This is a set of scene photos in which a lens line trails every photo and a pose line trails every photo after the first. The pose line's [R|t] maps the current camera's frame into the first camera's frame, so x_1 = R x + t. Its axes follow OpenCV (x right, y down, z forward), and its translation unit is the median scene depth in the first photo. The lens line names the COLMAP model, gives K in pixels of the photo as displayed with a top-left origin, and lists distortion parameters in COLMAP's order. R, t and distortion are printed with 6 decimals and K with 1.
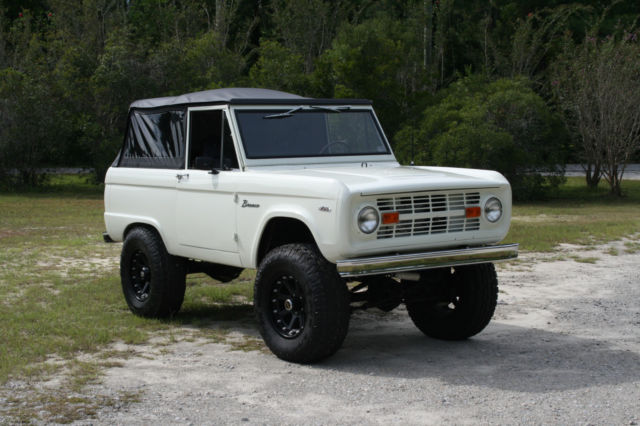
lens RADIAL K [[1031.9, 0, 318.8], [0, 1031.9, 213.8], [0, 0, 1]] dist [-0.019562, -0.035079]
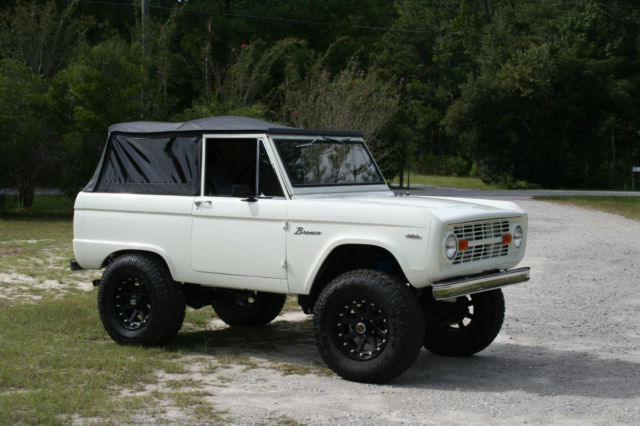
lens RADIAL K [[1031.9, 0, 318.8], [0, 1031.9, 213.8], [0, 0, 1]] dist [-0.019562, -0.035079]
pose [[0.945491, 0.007067, 0.325571, -0.367443], [0.000446, 0.999735, -0.022996, -0.003210], [-0.325647, 0.021887, 0.945238, 0.020295]]
